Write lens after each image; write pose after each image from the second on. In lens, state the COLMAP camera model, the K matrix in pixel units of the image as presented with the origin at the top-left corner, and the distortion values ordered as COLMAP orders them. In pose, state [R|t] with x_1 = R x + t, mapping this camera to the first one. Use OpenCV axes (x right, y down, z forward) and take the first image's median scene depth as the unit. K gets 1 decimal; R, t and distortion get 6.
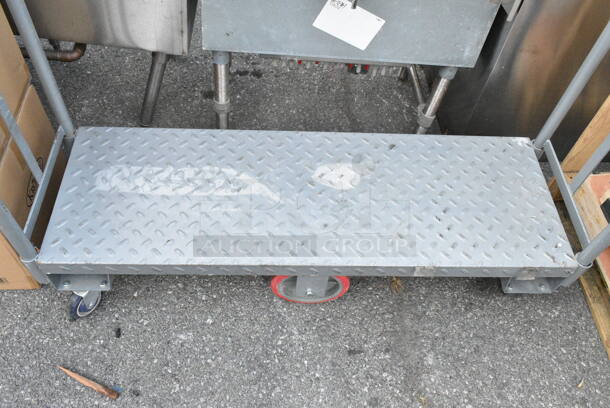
lens RADIAL K [[518.3, 0, 305.0], [0, 518.3, 204.0], [0, 0, 1]] dist [-0.026002, 0.002796]
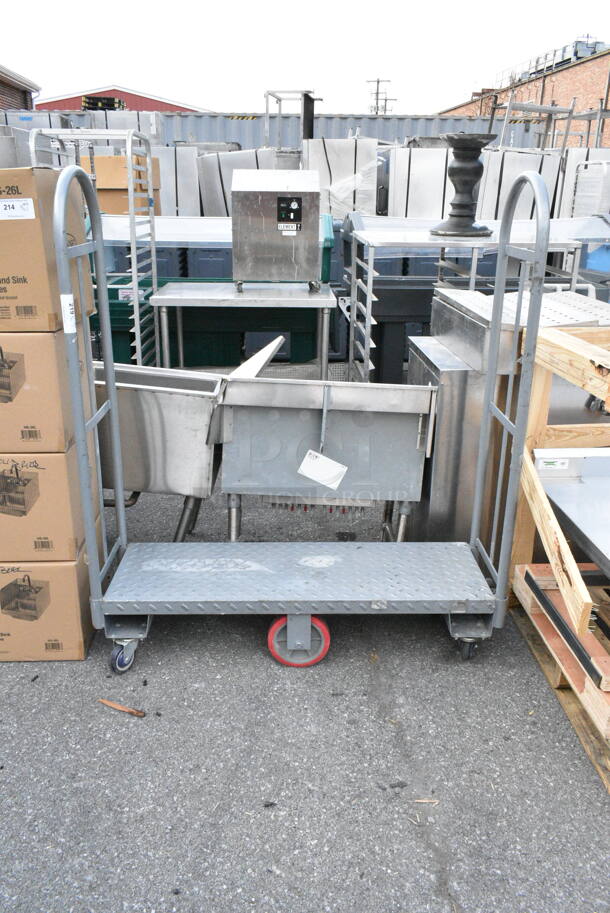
lens RADIAL K [[748.7, 0, 308.7], [0, 748.7, 462.7], [0, 0, 1]] dist [-0.005767, -0.002080]
pose [[0.998271, -0.051446, -0.028433, 0.108833], [0.026317, 0.823706, -0.566406, 0.840891], [0.052559, 0.564679, 0.823636, -0.760538]]
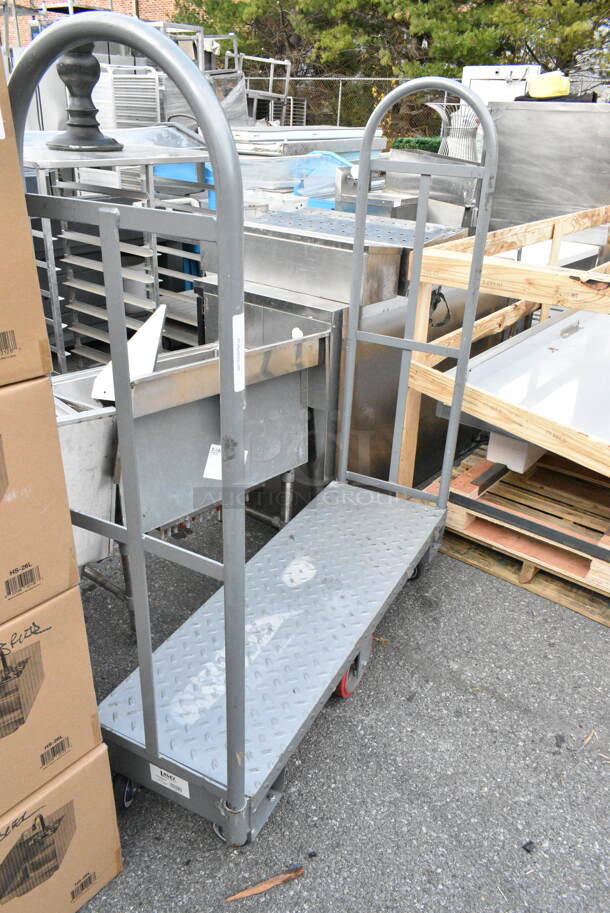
lens RADIAL K [[704.2, 0, 315.6], [0, 704.2, 460.4], [0, 0, 1]] dist [-0.007674, -0.003149]
pose [[0.673854, -0.369590, 0.639784, -0.800407], [0.609445, 0.767581, -0.198484, 0.078930], [-0.417728, 0.523663, 0.742482, -0.259596]]
